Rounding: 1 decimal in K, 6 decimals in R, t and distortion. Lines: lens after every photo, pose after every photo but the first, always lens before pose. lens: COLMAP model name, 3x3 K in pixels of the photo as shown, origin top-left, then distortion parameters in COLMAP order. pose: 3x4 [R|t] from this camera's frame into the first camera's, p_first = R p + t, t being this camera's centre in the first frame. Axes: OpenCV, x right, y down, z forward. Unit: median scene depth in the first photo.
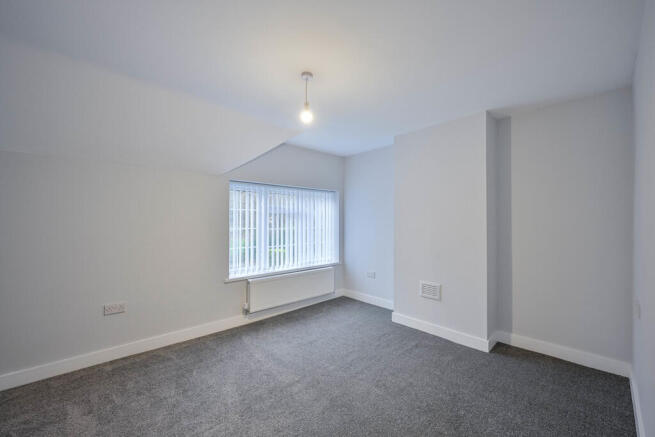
lens RADIAL K [[272.5, 0, 331.9], [0, 272.5, 222.2], [0, 0, 1]] dist [0.000994, 0.000214]
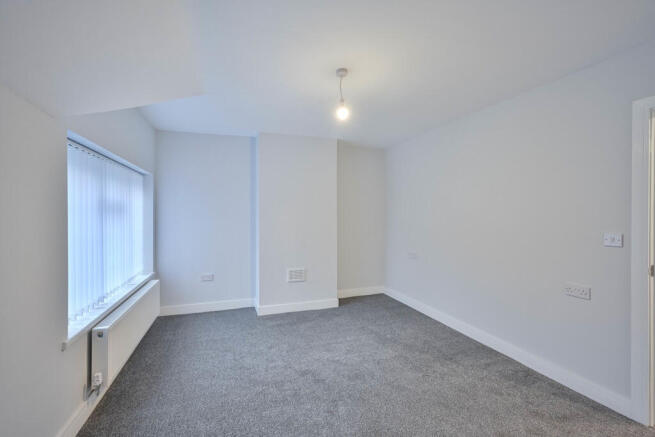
lens RADIAL K [[272.5, 0, 333.3], [0, 272.5, 214.9], [0, 0, 1]] dist [0.000994, 0.000214]
pose [[0.406454, -0.011017, 0.913605, -0.595048], [0.003762, 0.999939, 0.010385, -0.019827], [-0.913664, -0.000784, 0.406470, 0.343511]]
